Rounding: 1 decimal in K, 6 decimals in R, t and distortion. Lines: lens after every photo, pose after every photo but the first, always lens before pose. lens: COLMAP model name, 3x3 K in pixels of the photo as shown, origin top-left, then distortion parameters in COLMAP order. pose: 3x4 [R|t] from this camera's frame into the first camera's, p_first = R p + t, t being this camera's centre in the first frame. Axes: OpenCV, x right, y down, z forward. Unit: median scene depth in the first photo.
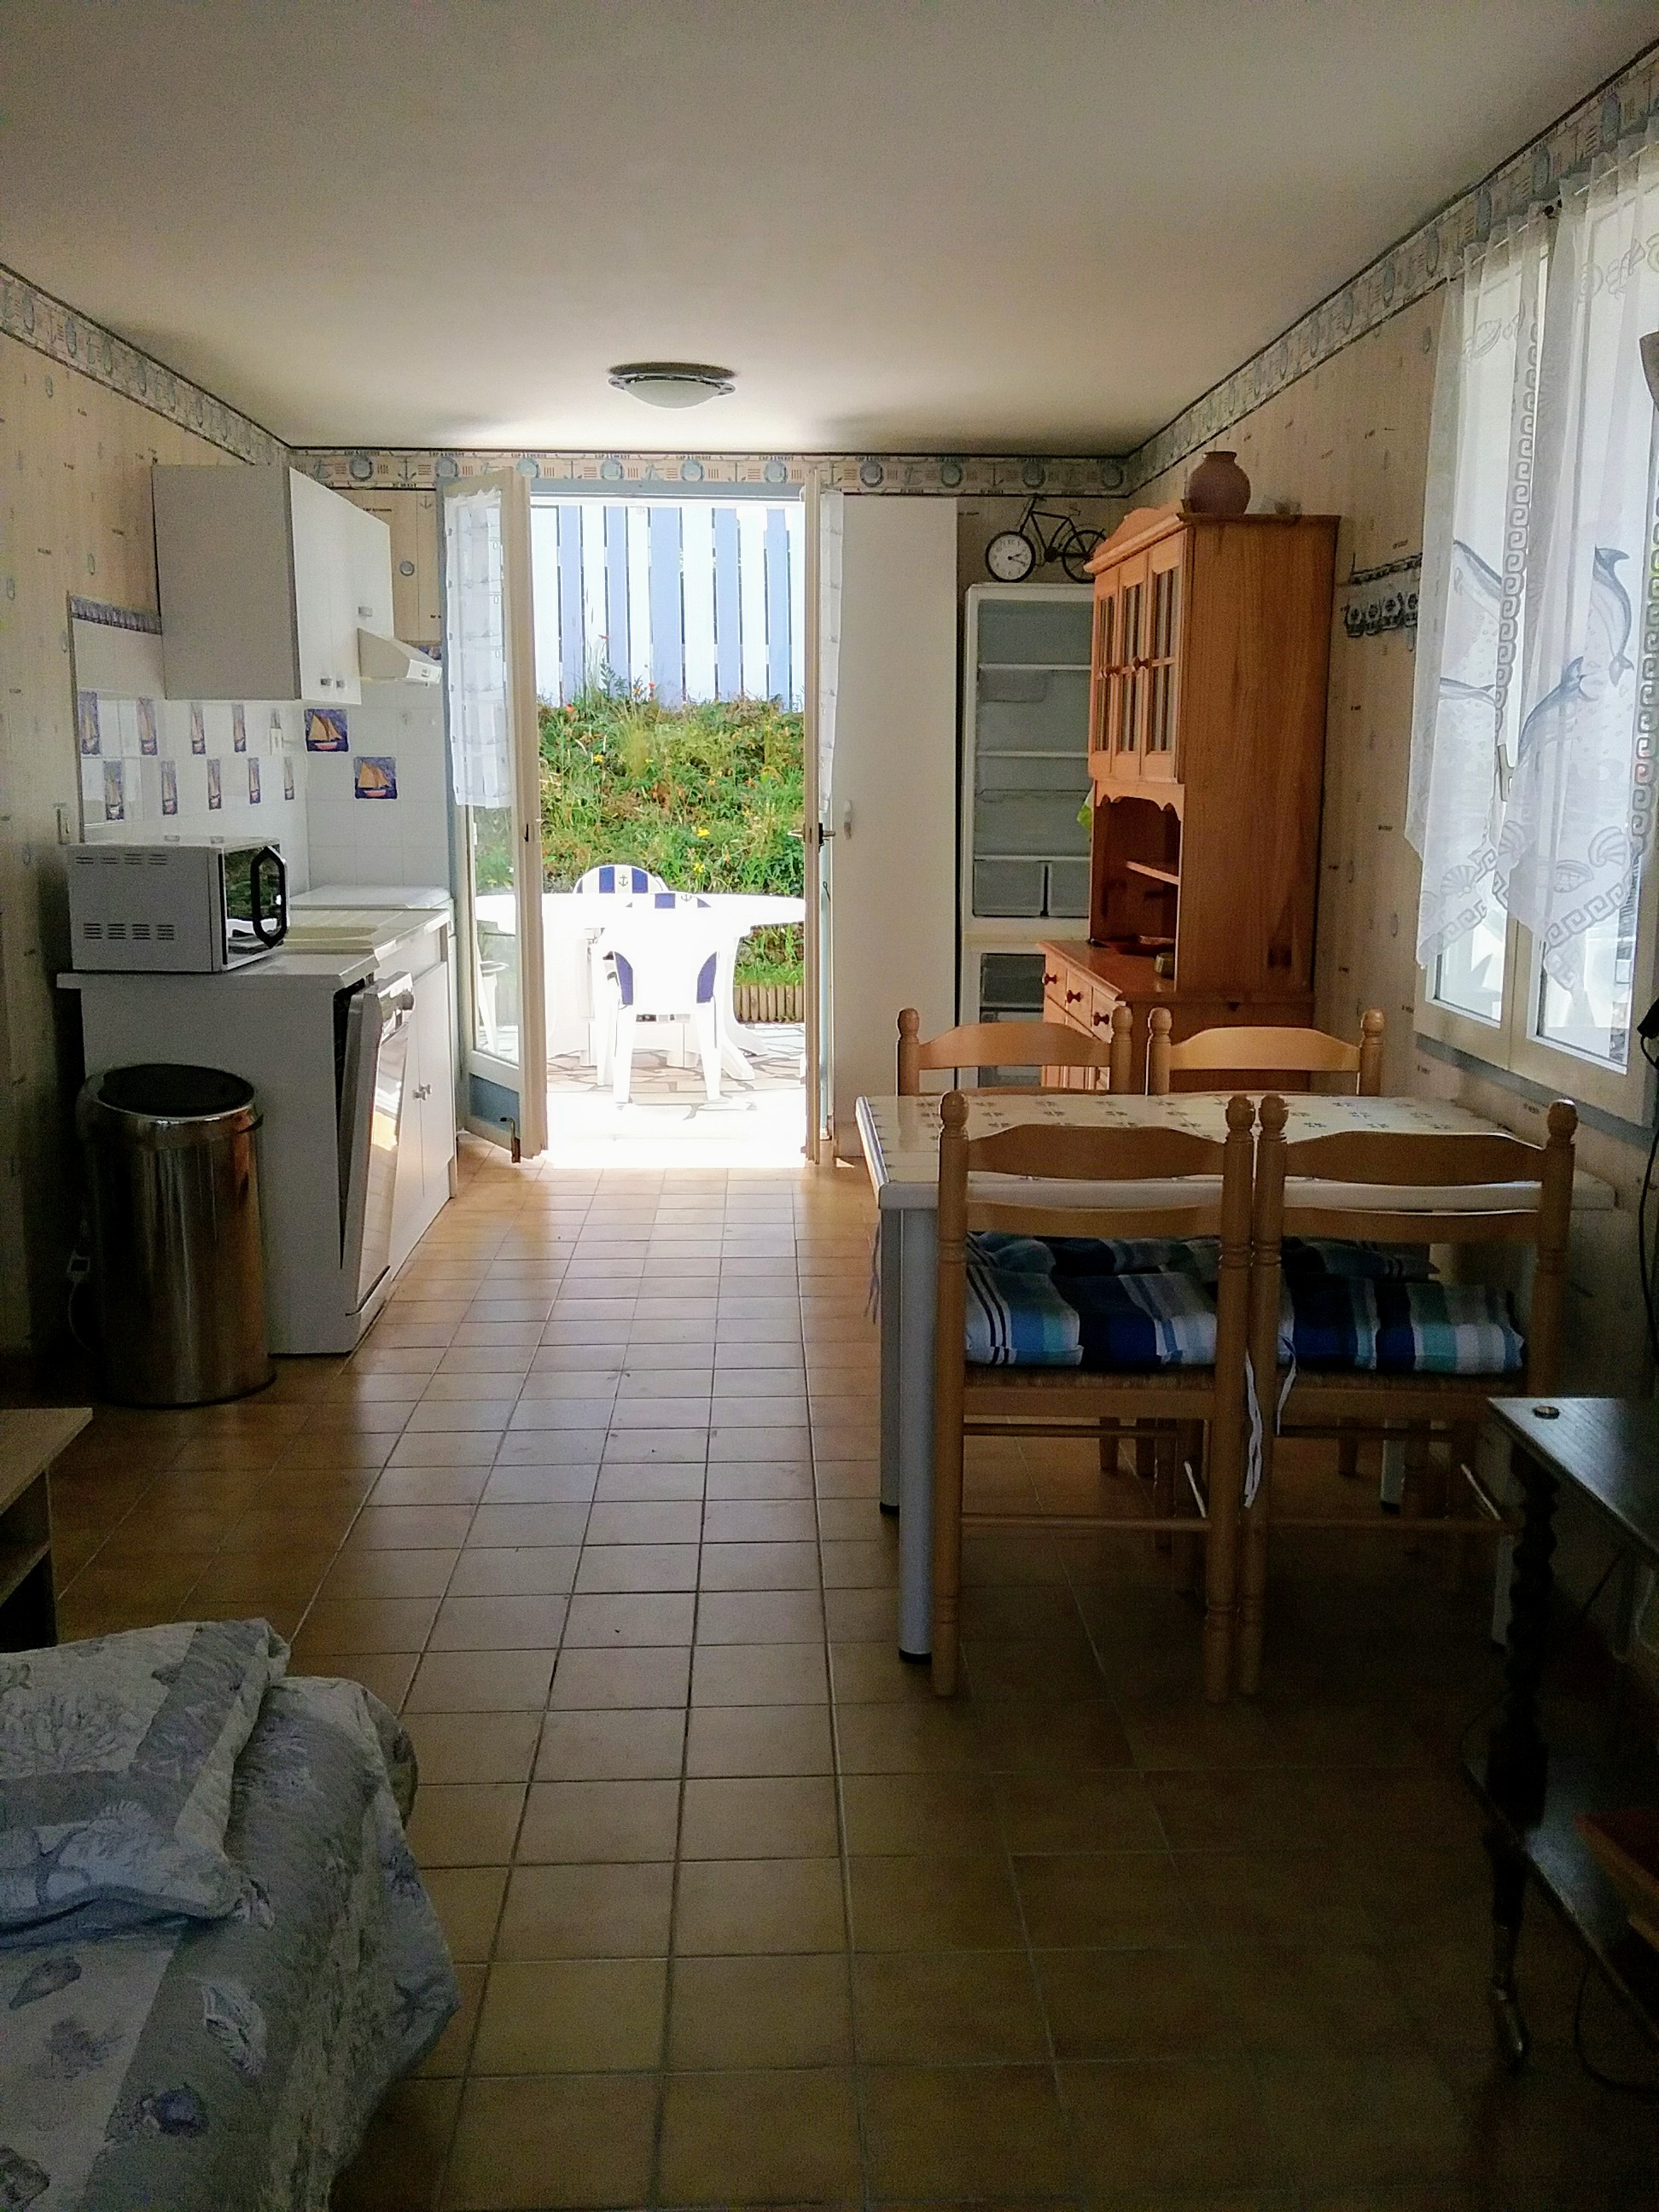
lens RADIAL K [[2034.2, 0, 872.5], [0, 2034.2, 1120.5], [0, 0, 1]] dist [0.075973, -0.179434]
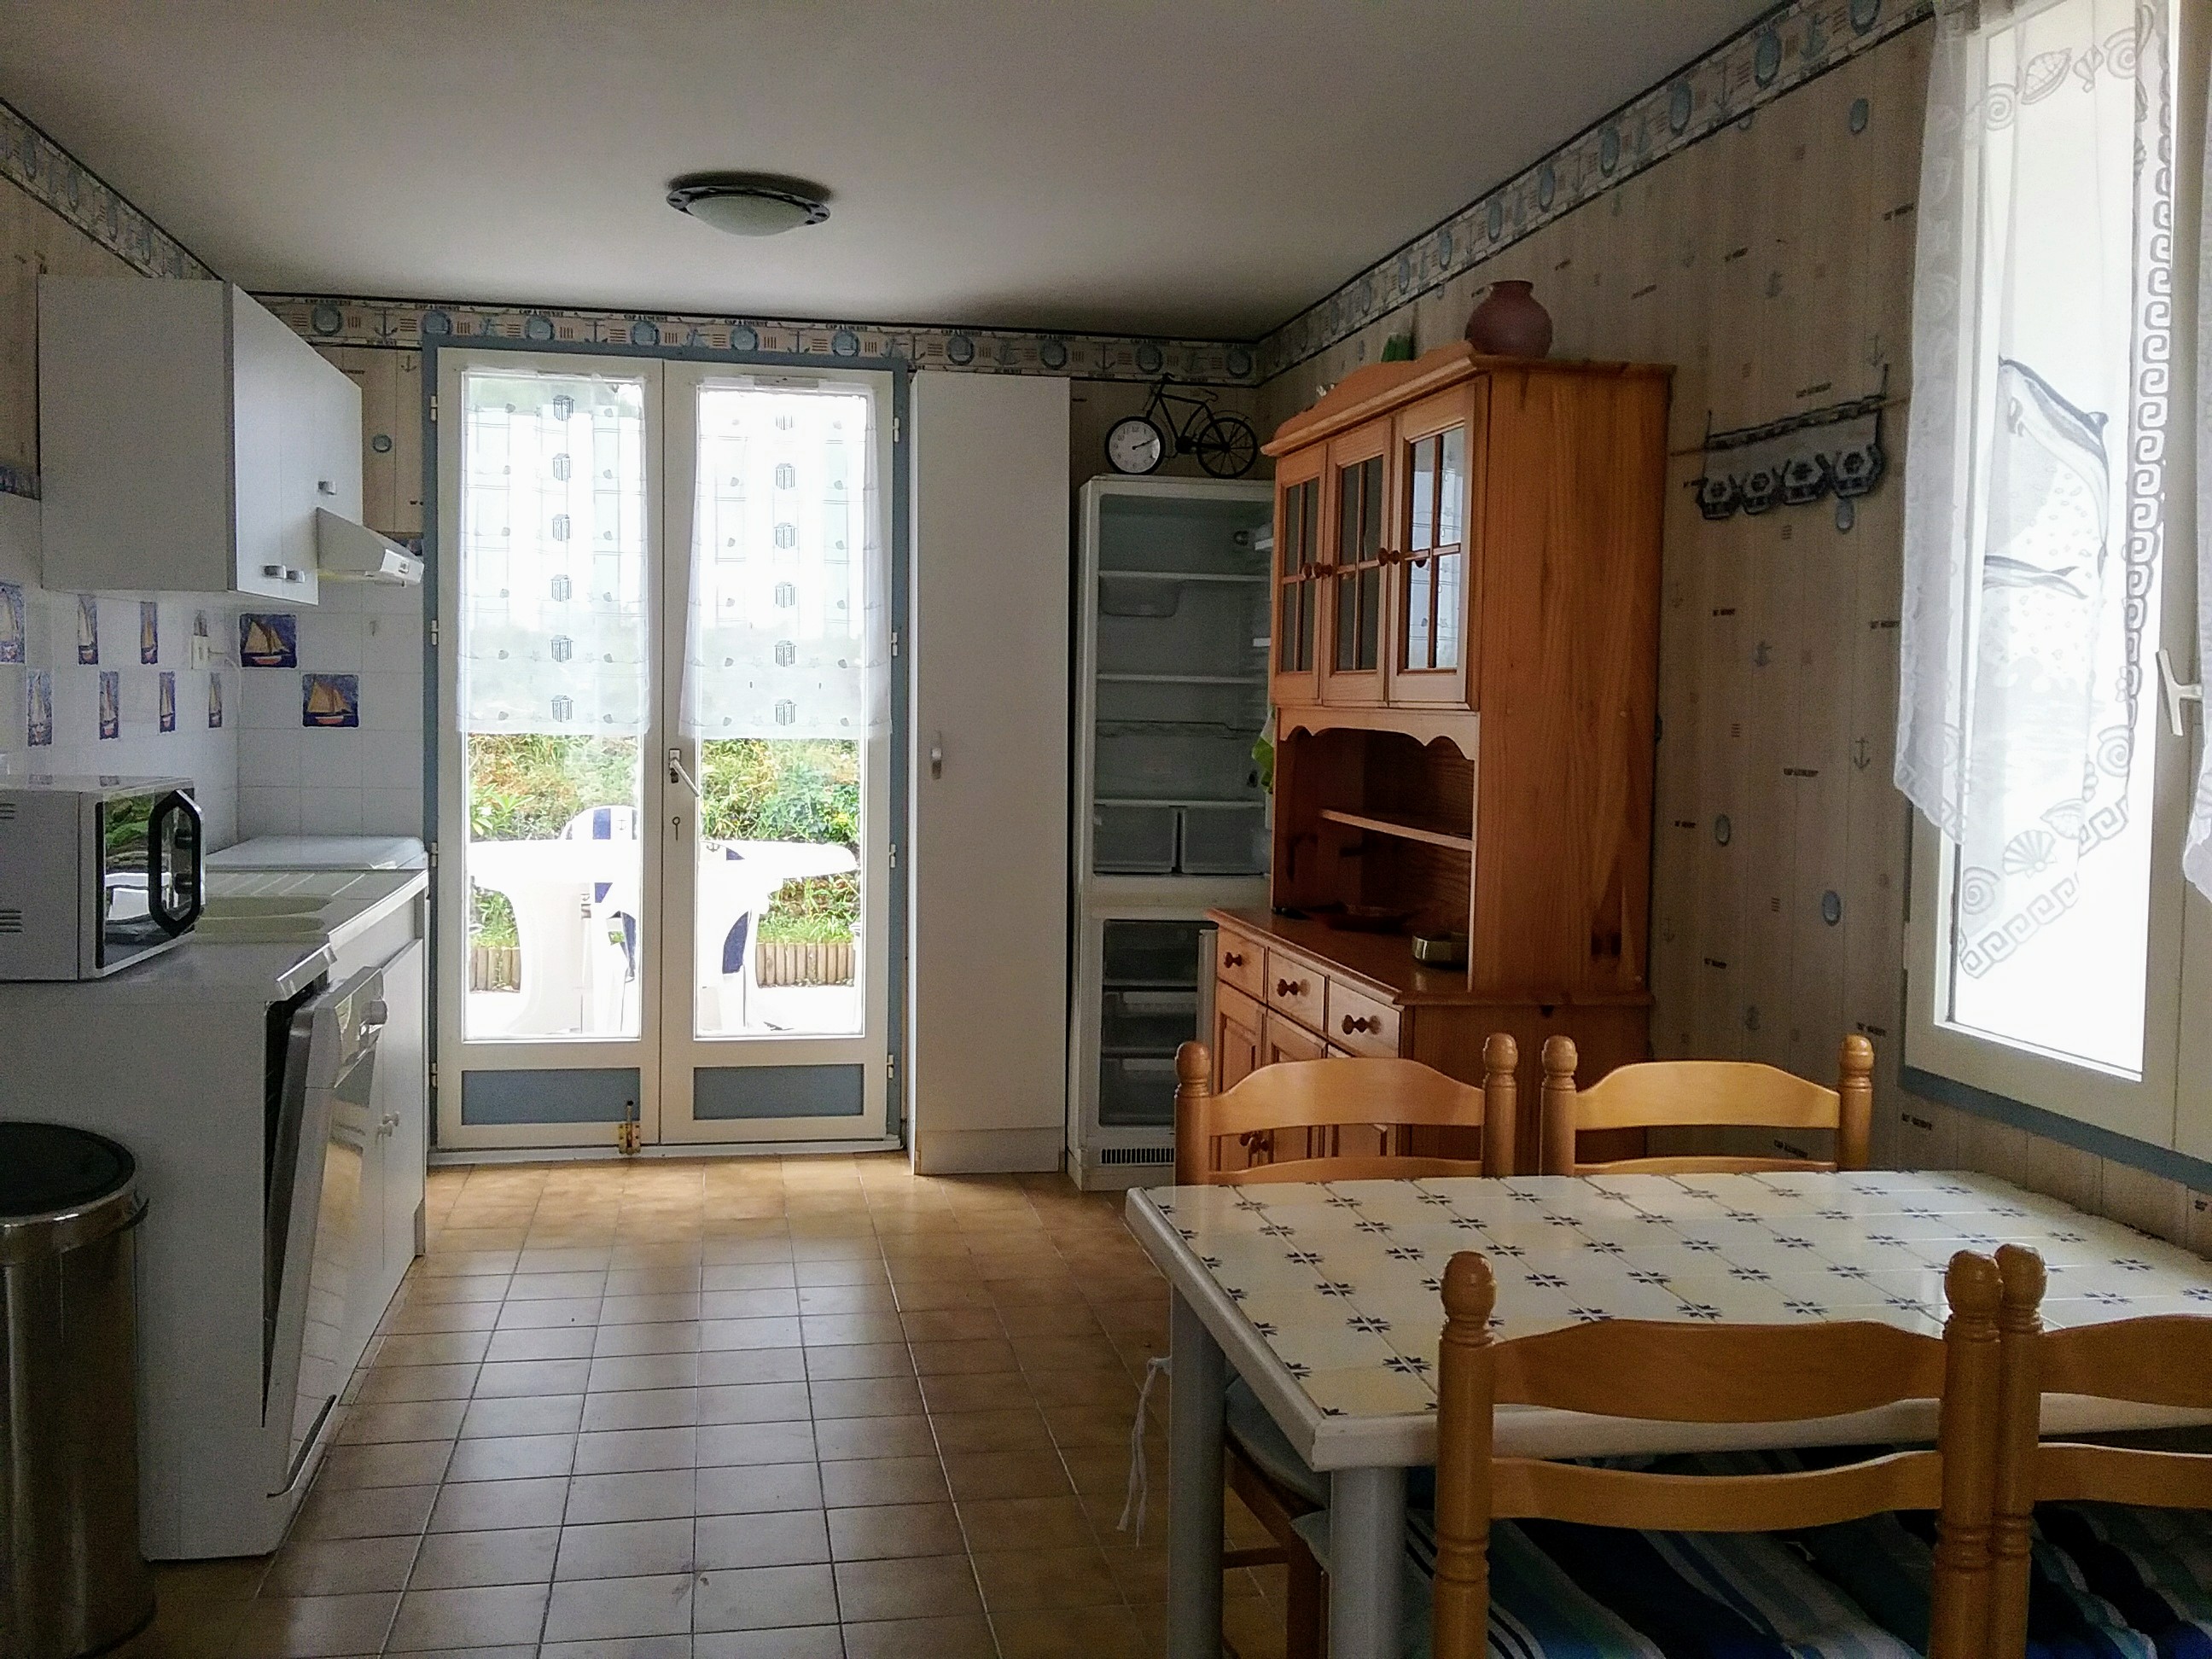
lens RADIAL K [[2034.2, 0, 1097.3], [0, 2034.2, 800.1], [0, 0, 1]] dist [0.075973, -0.179434]
pose [[0.991596, 0.003072, 0.129338, -0.076160], [0.013086, 0.992209, -0.123894, -0.040611], [-0.128711, 0.124546, 0.983830, 0.277040]]
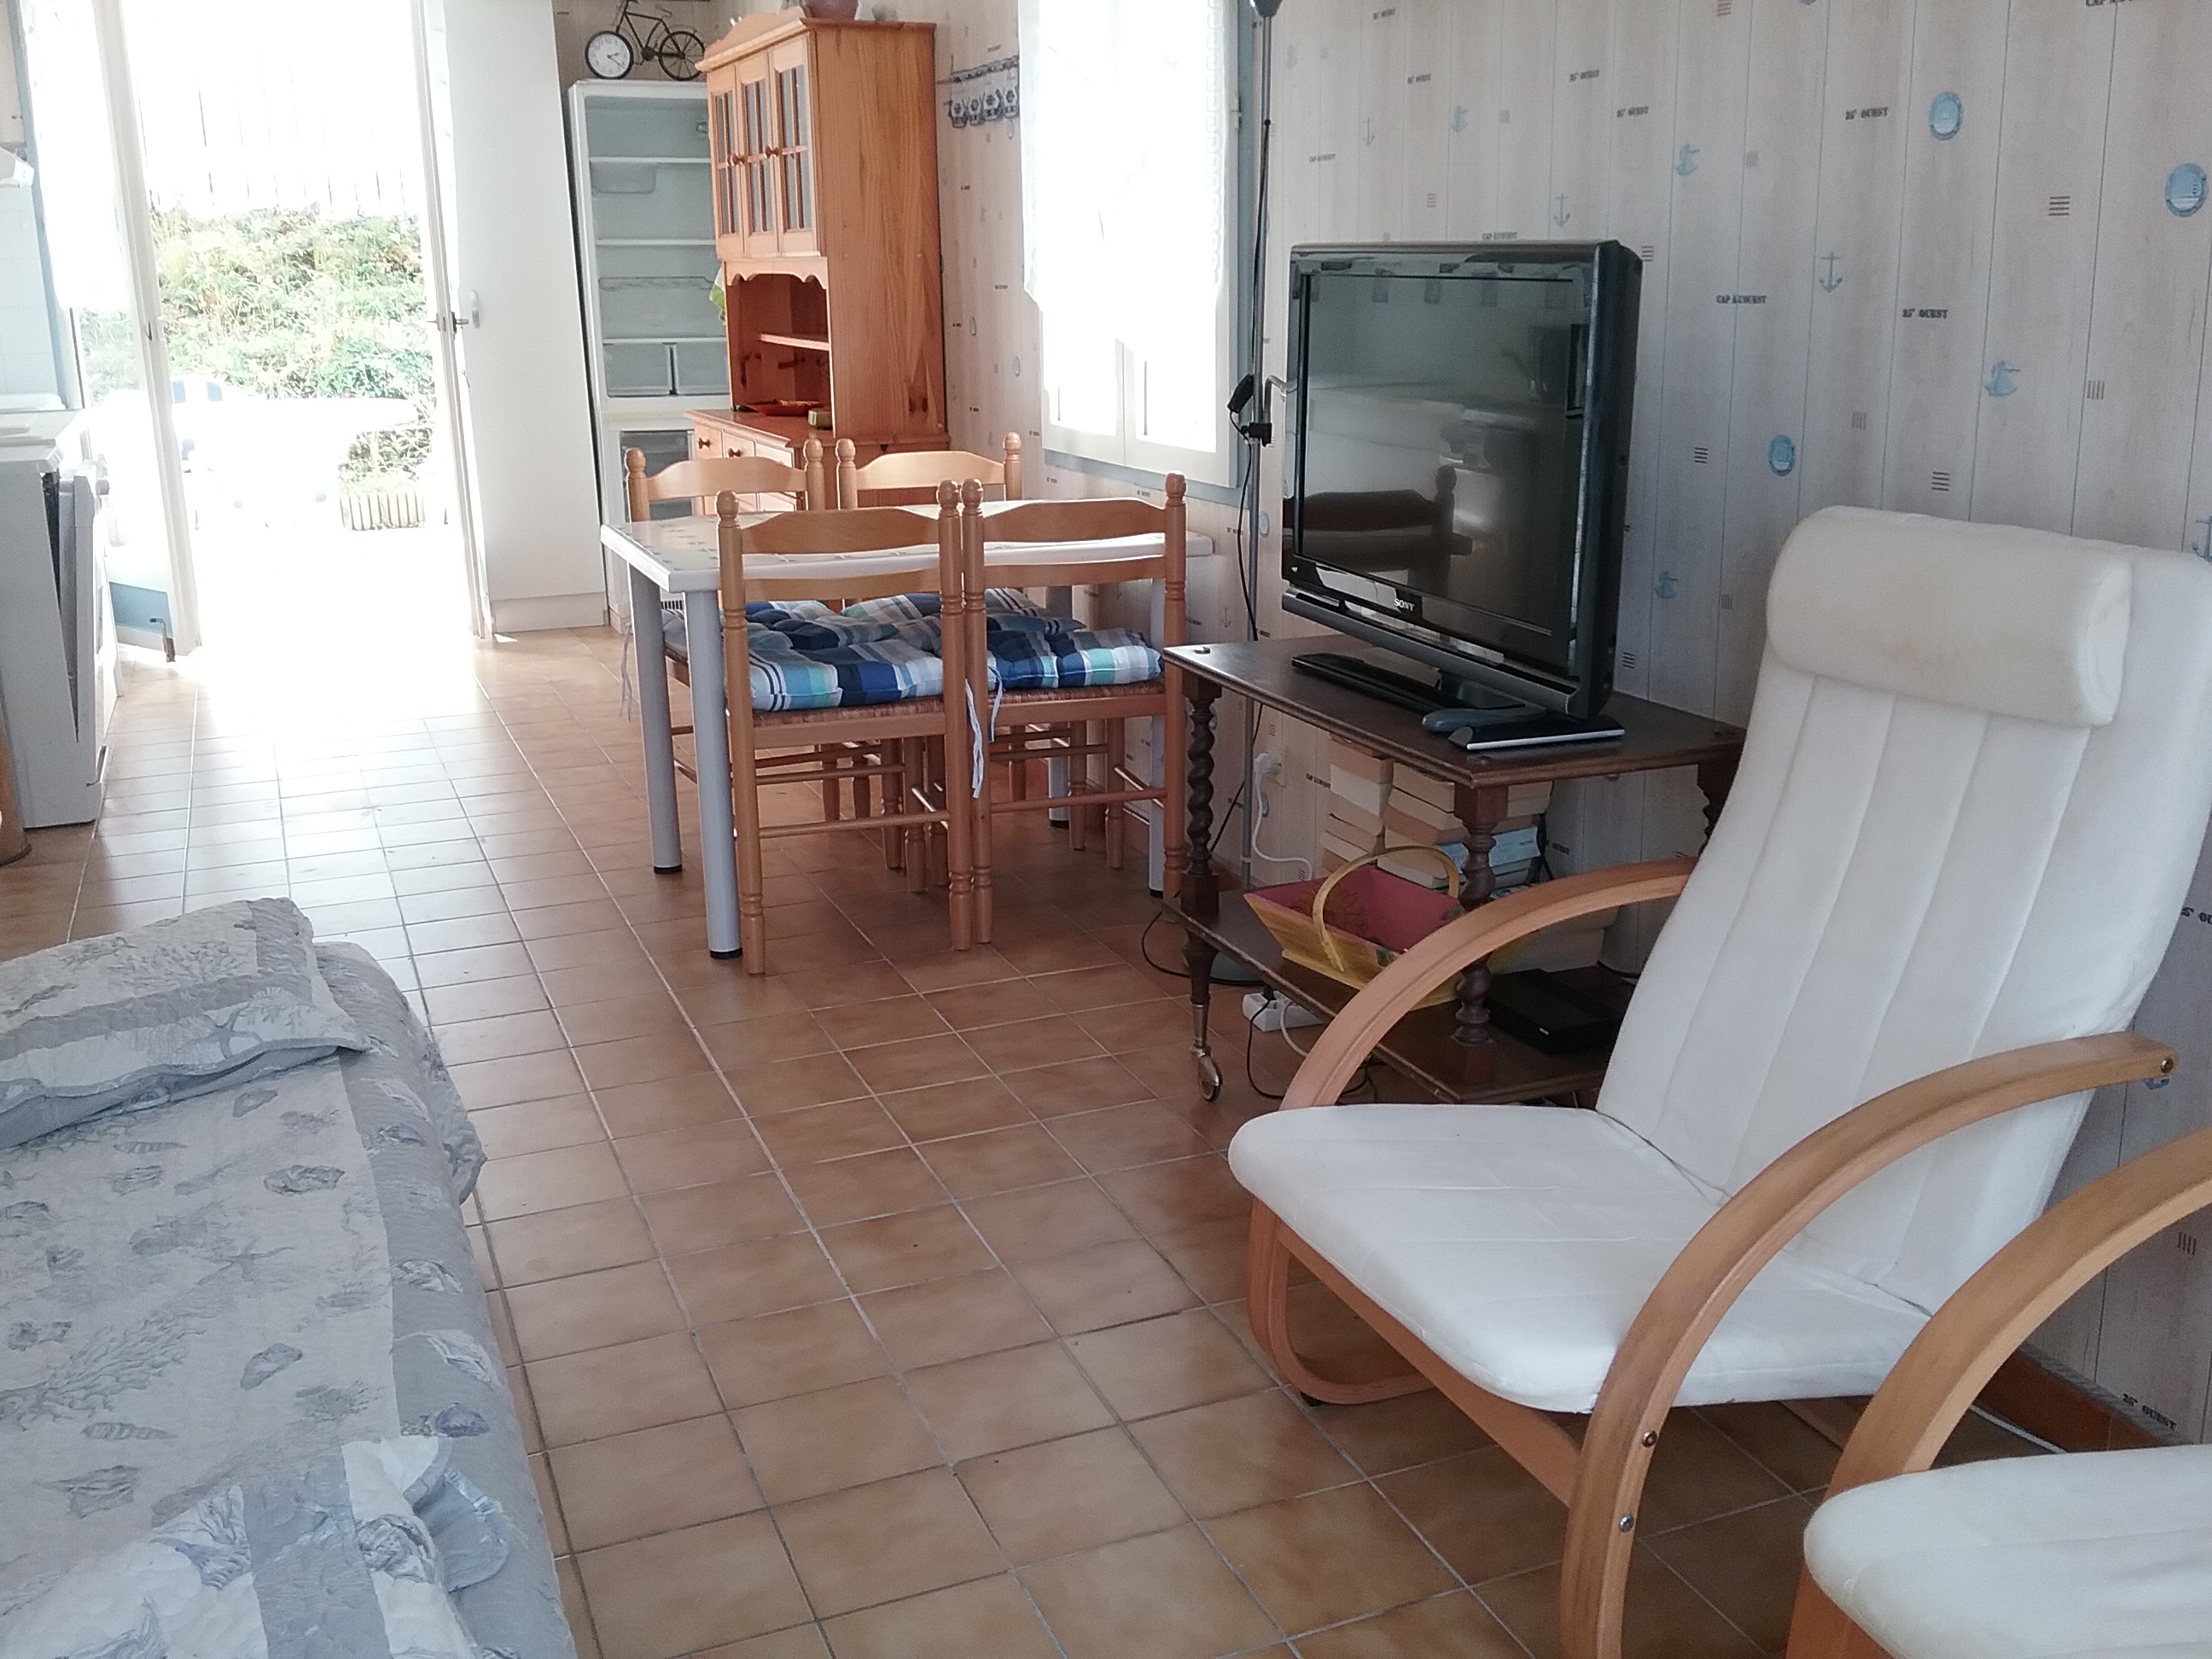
lens RADIAL K [[2034.2, 0, 1097.3], [0, 2034.2, 800.1], [0, 0, 1]] dist [0.075973, -0.179434]
pose [[0.943747, -0.105743, 0.313305, -0.095433], [0.081017, 0.992554, 0.090953, 0.047559], [-0.320590, -0.060453, 0.945287, -0.166697]]
